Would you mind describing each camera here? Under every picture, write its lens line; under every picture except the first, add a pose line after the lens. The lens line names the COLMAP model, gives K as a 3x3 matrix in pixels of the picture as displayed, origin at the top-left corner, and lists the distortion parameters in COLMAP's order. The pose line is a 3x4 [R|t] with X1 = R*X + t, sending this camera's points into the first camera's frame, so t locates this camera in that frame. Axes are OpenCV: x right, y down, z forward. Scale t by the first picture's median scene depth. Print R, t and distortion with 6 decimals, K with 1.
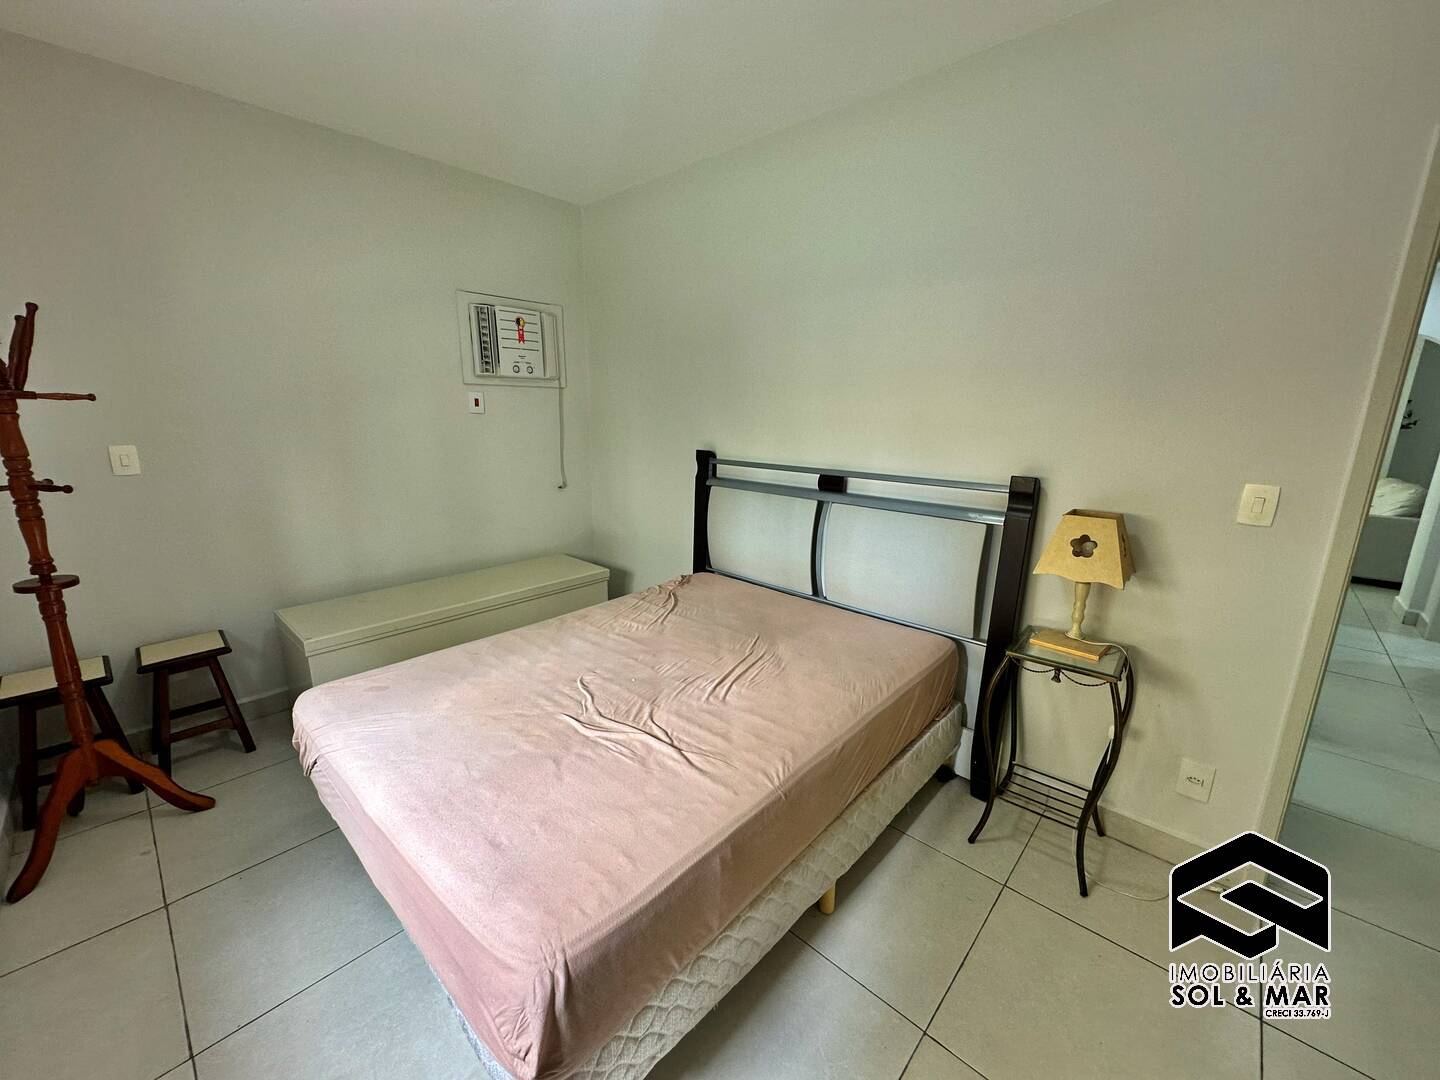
lens RADIAL K [[574.5, 0, 720.0], [0, 574.5, 540.0], [0, 0, 1]] dist [-0.003272, 0.001000]
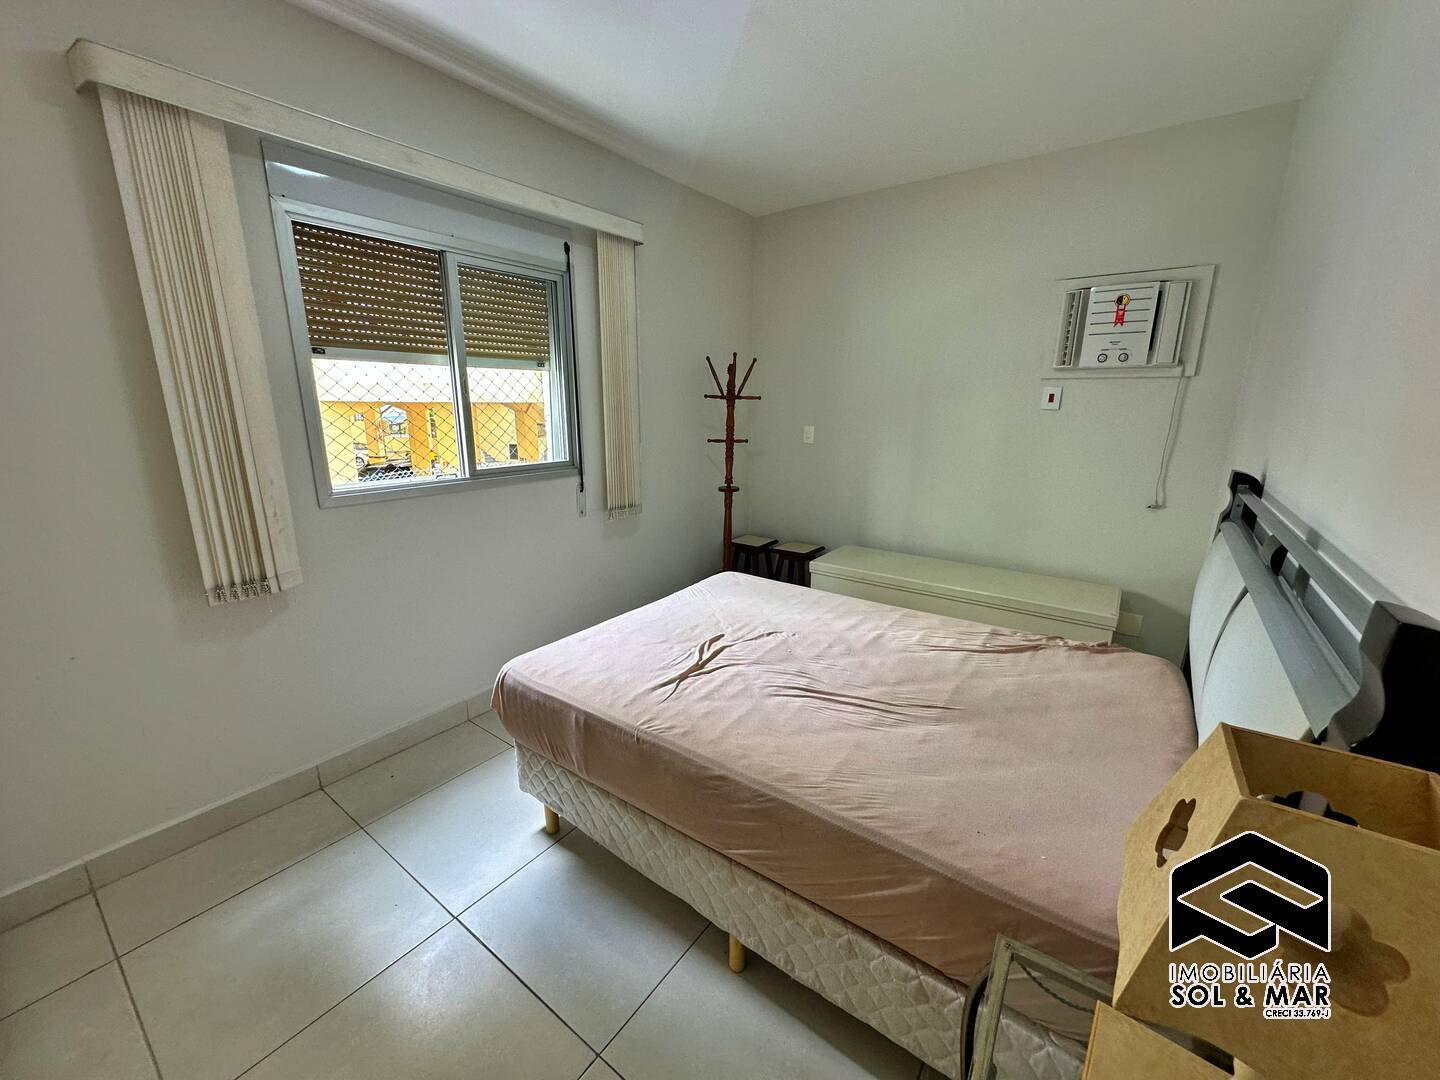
lens RADIAL K [[574.5, 0, 720.0], [0, 574.5, 540.0], [0, 0, 1]] dist [-0.003272, 0.001000]
pose [[0.108495, 0.220845, -0.969256, 0.676221], [-0.226052, 0.954949, 0.192282, -0.108393], [0.968054, 0.198241, 0.153530, 0.537933]]
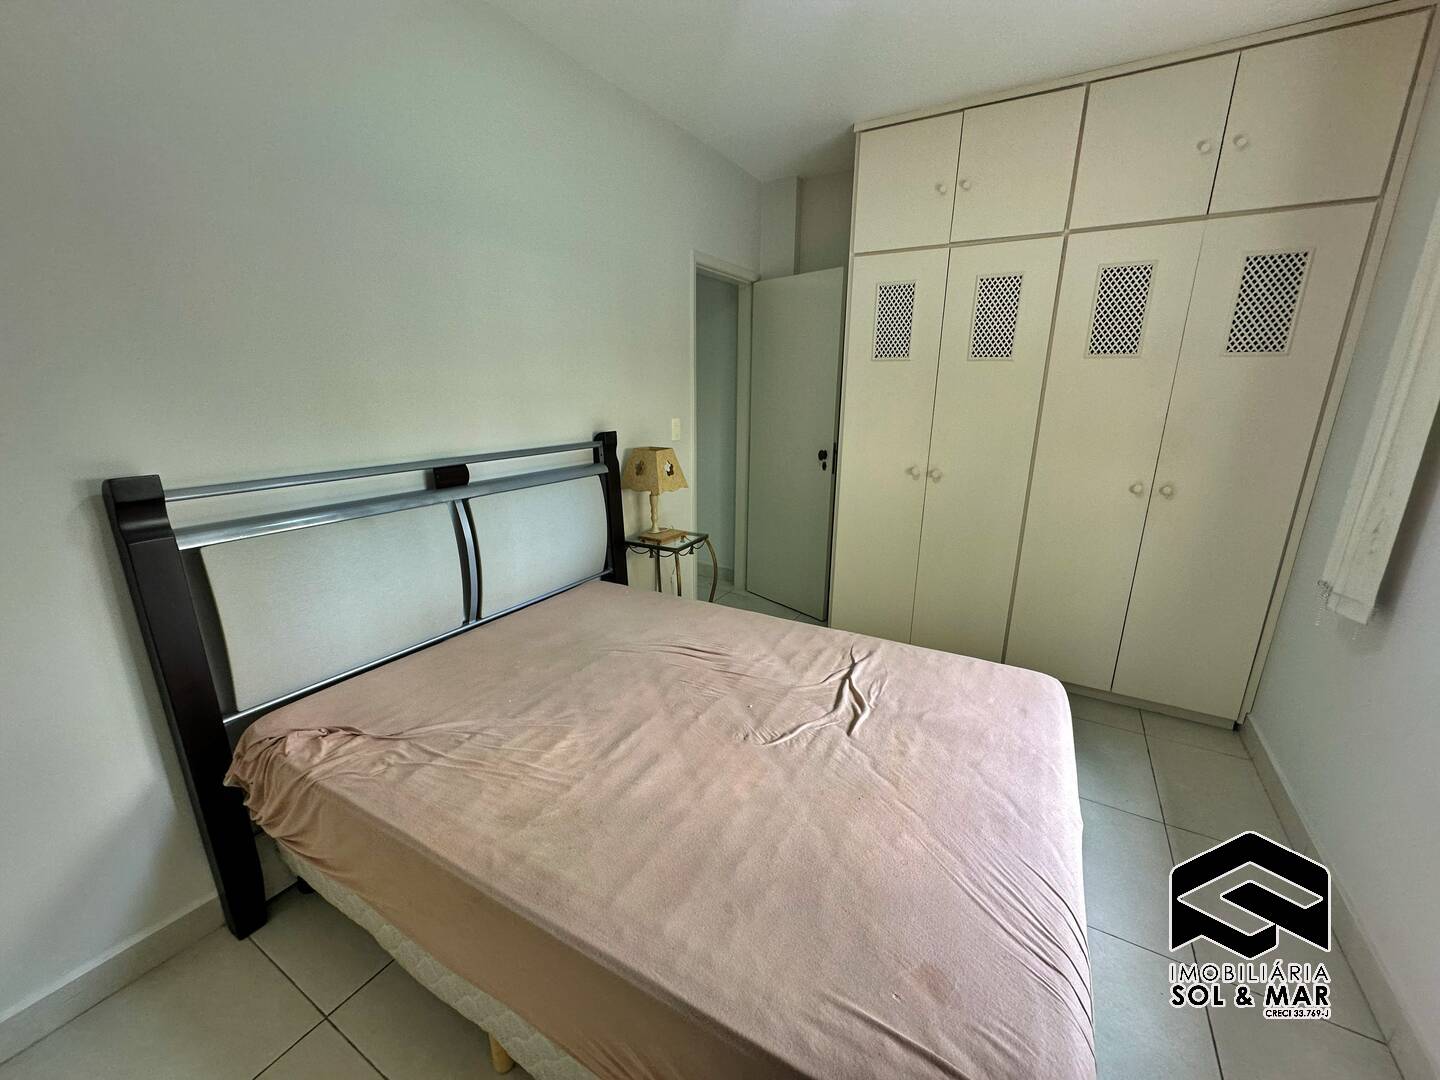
lens RADIAL K [[574.5, 0, 720.0], [0, 574.5, 540.0], [0, 0, 1]] dist [-0.003272, 0.001000]
pose [[-0.210398, -0.273069, 0.938704, -0.701656], [0.208030, 0.925701, 0.315914, -0.210641], [-0.955226, 0.261746, -0.137959, 0.883572]]
